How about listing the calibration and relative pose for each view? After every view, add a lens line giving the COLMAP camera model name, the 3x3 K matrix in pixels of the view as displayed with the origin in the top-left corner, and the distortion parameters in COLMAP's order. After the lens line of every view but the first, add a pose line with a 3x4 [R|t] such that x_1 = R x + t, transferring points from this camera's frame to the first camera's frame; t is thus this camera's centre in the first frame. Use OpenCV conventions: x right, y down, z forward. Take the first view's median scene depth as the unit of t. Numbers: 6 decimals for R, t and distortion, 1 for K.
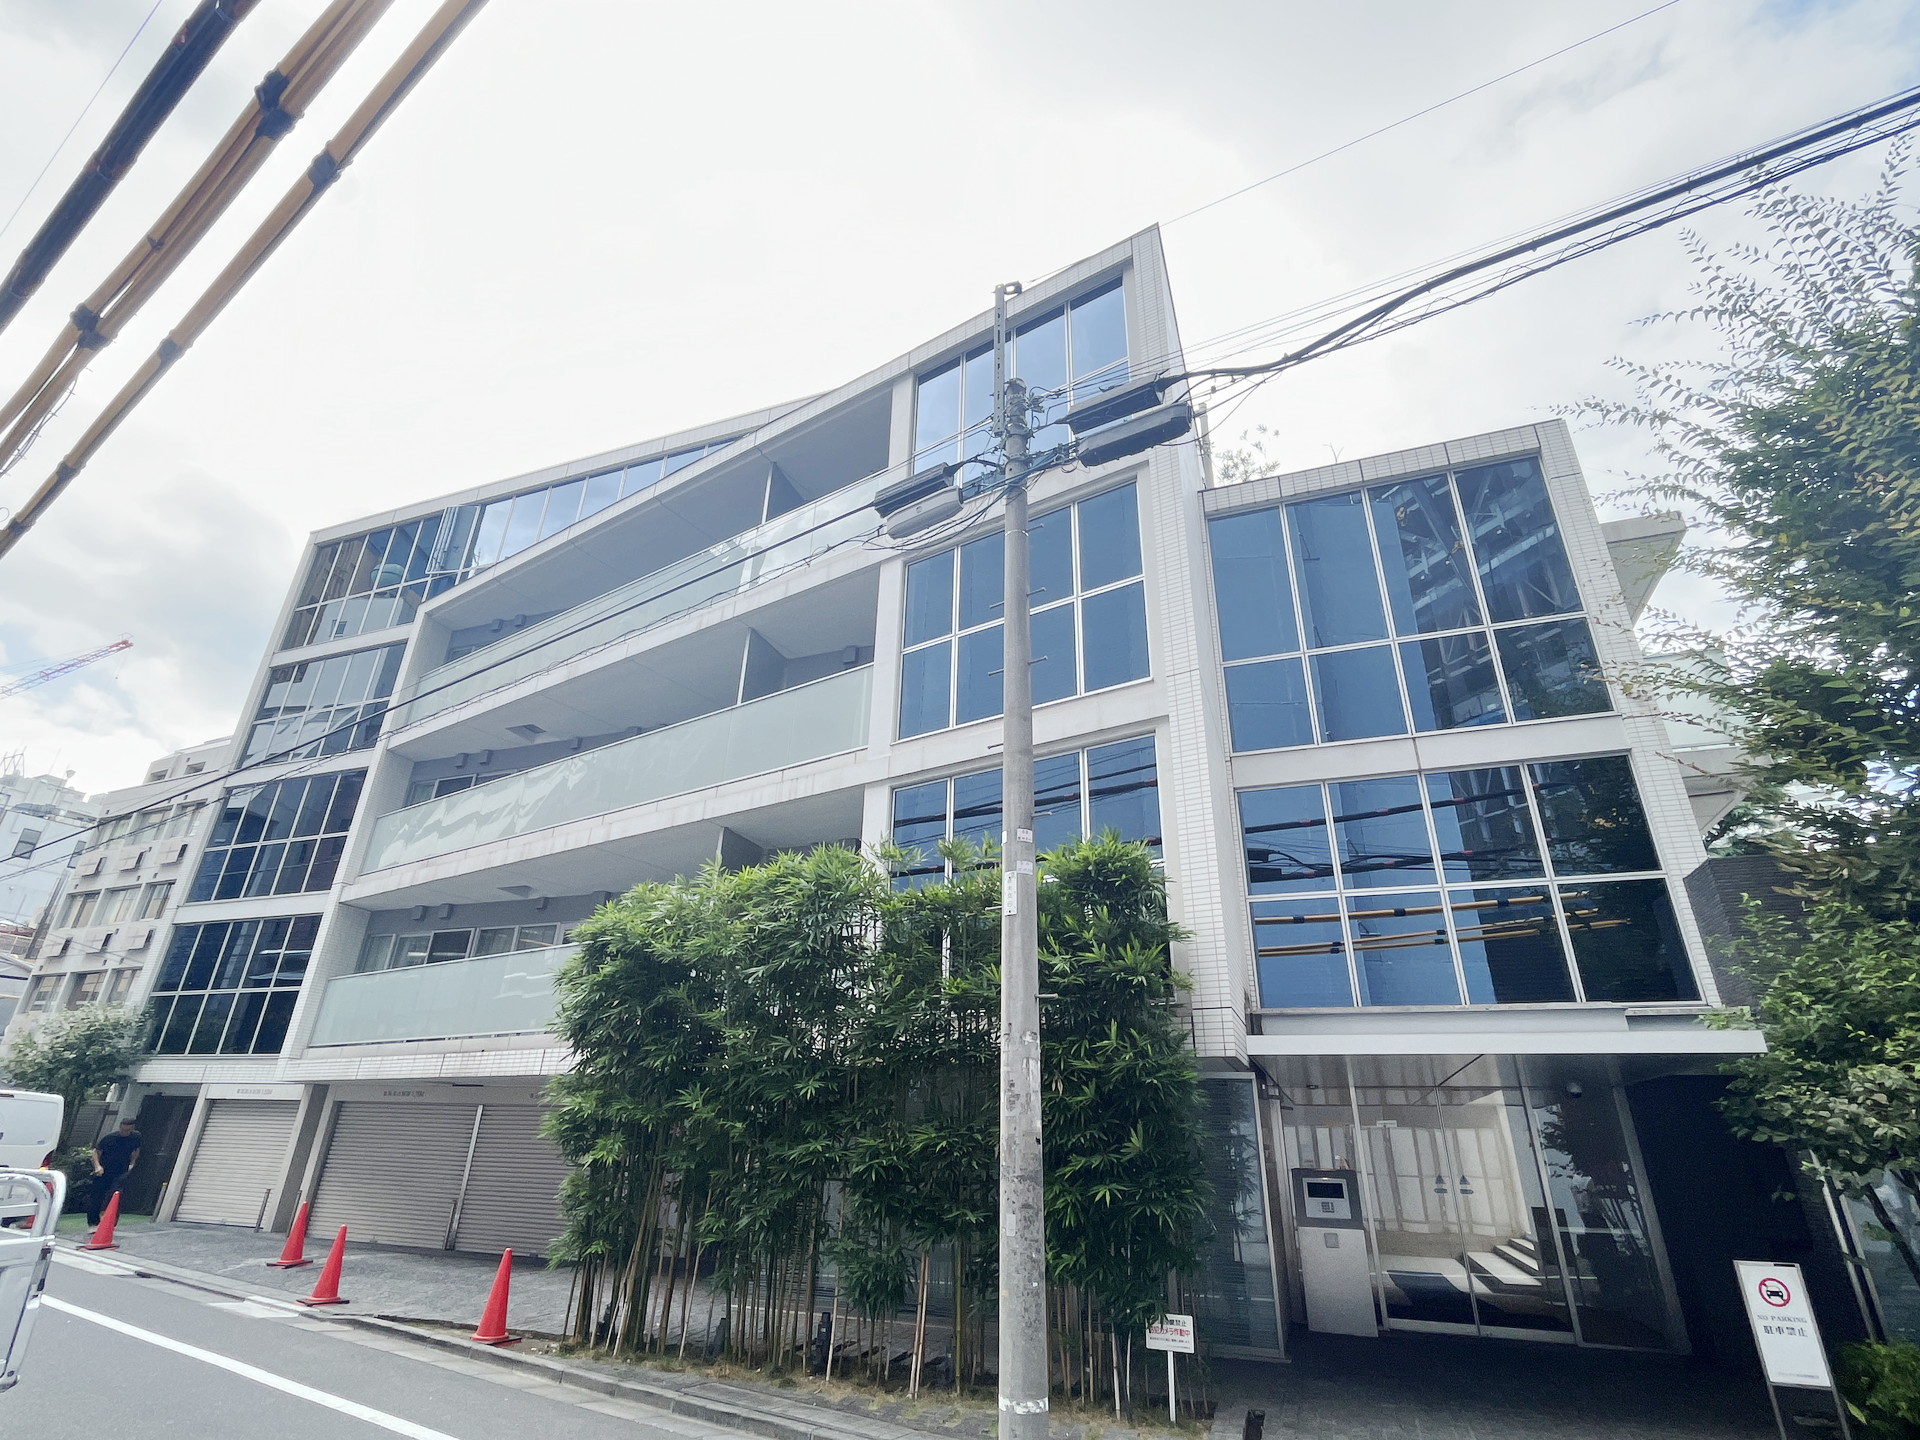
lens RADIAL K [[905.2, 0, 966.6], [0, 905.2, 712.2], [0, 0, 1]] dist [-0.001535, -0.000094]
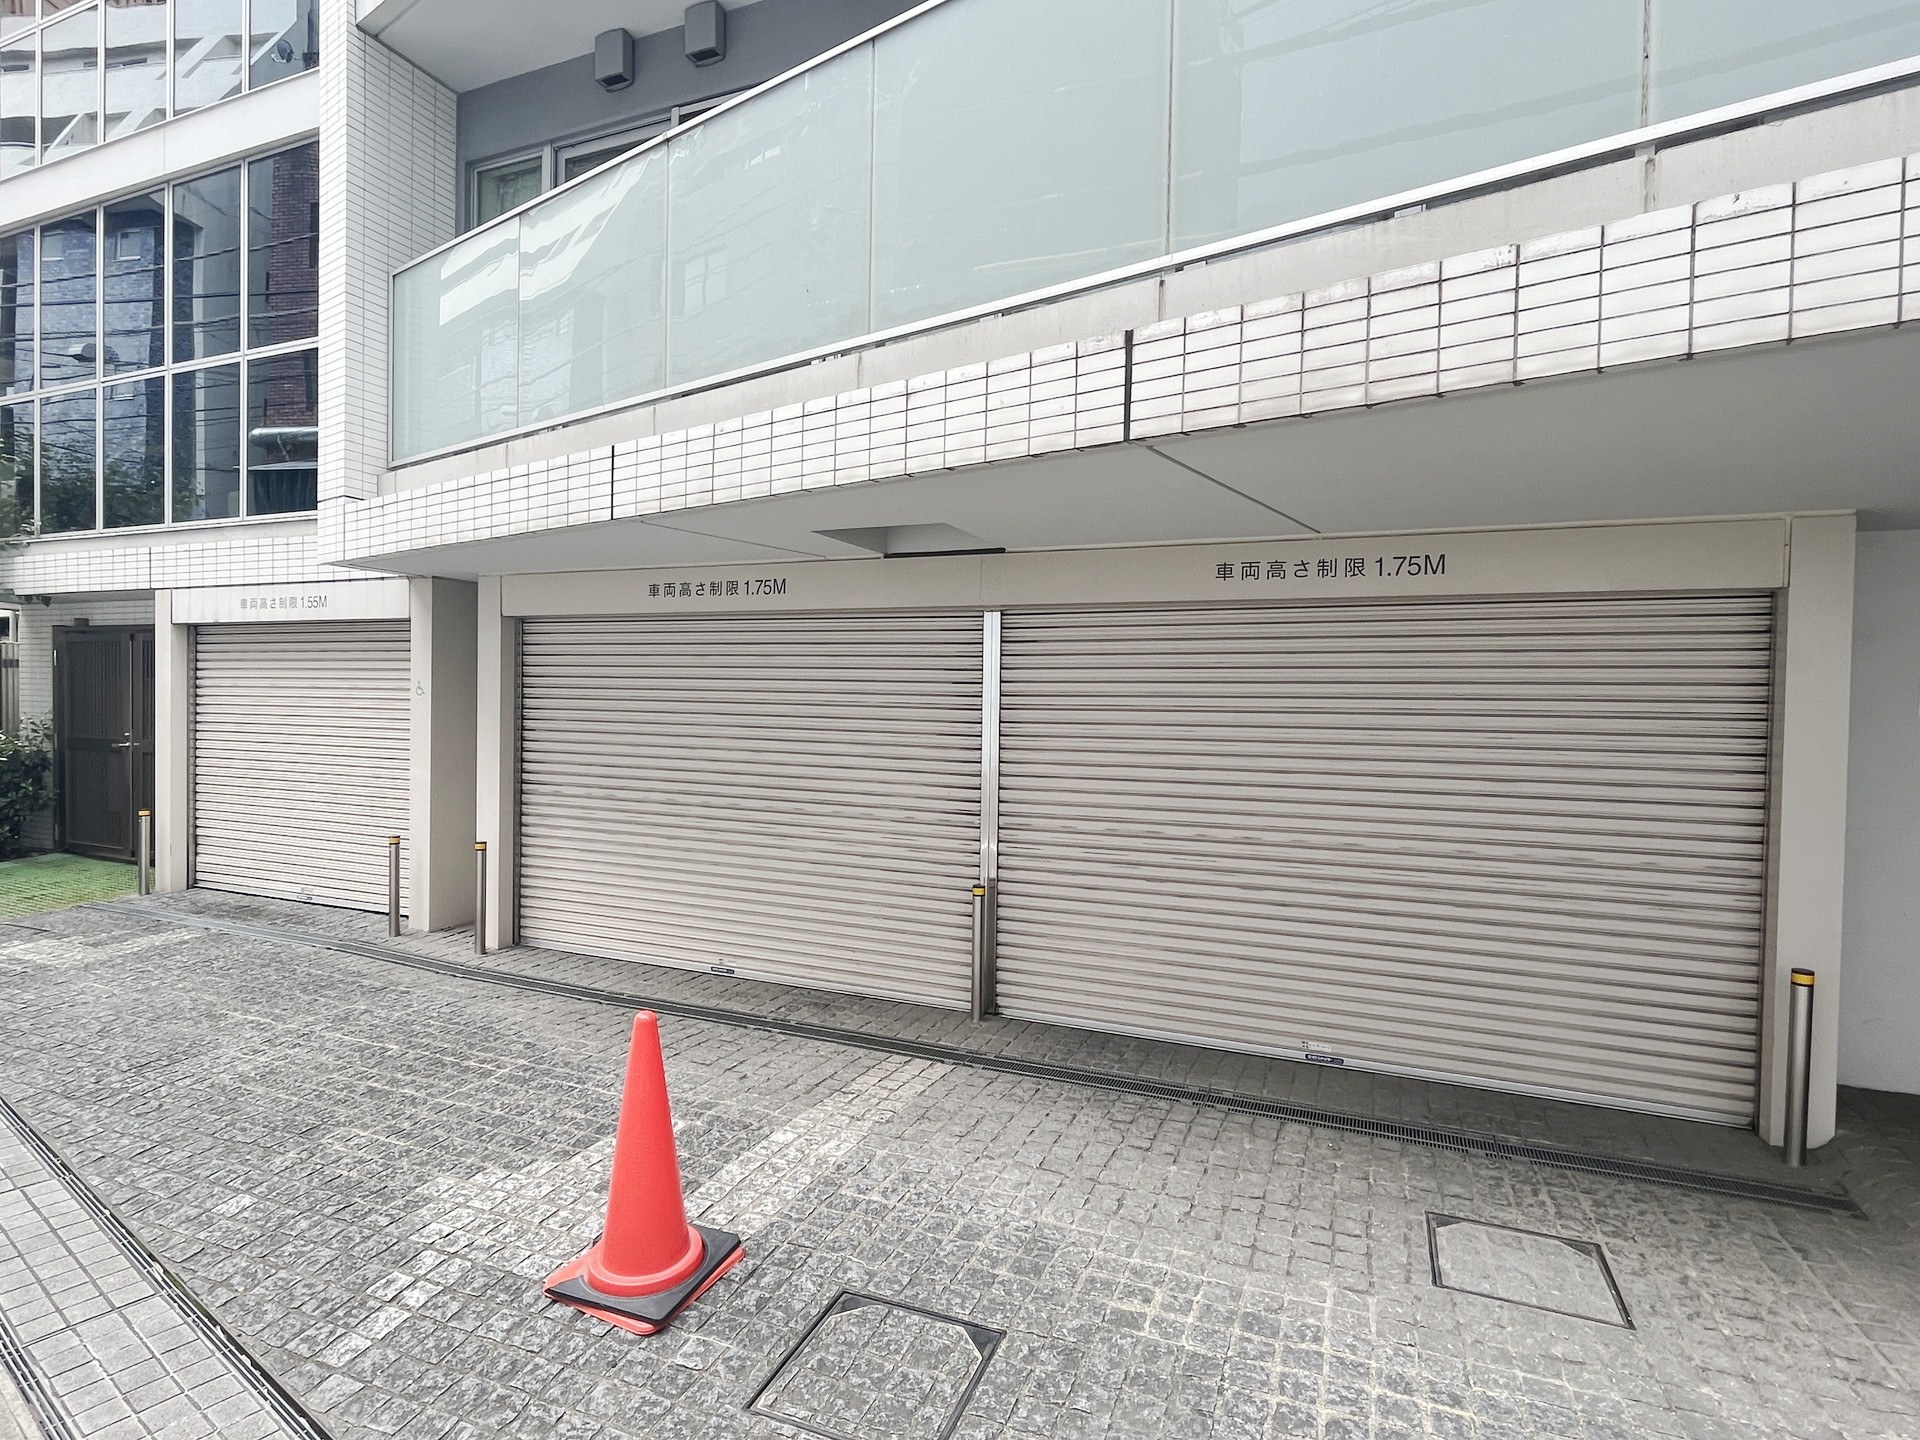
lens RADIAL K [[977.8, 0, 960.0], [0, 977.8, 720.0], [0, 0, 1]] dist [0.000958, -0.000187]
pose [[0.999039, -0.002653, -0.043756, -0.498937], [0.021429, 0.900333, 0.434673, 0.300586], [0.038241, -0.435193, 0.899525, 0.636512]]
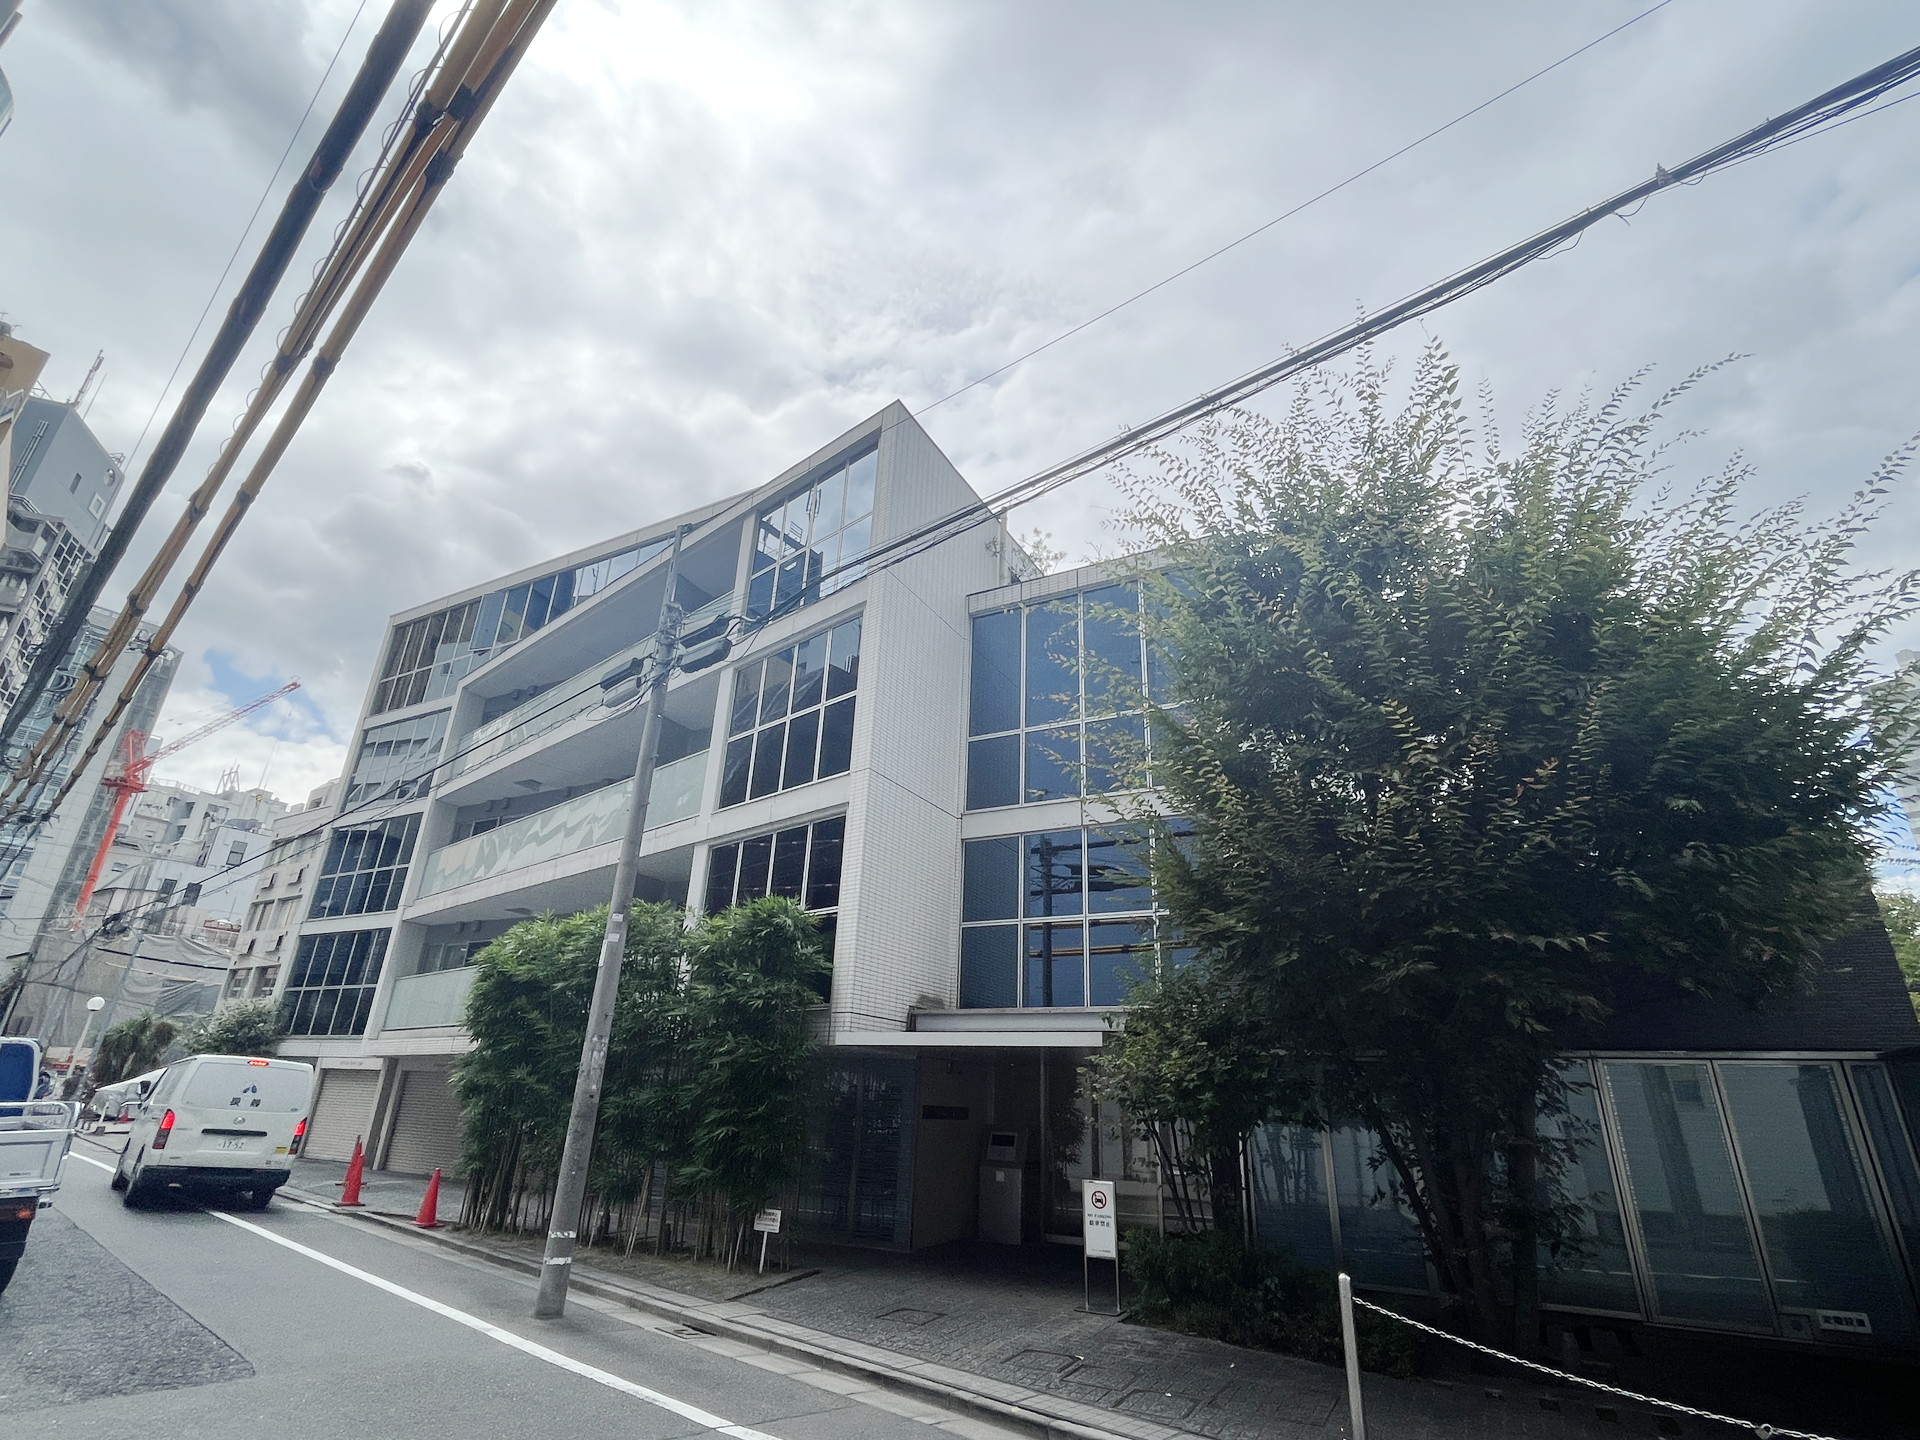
lens RADIAL K [[905.2, 0, 966.6], [0, 905.2, 712.2], [0, 0, 1]] dist [-0.001535, -0.000094]
pose [[0.990159, -0.045827, -0.132229, 0.318067], [0.049150, 0.998550, 0.021976, -0.083678], [0.131030, -0.028259, 0.990976, -0.190806]]
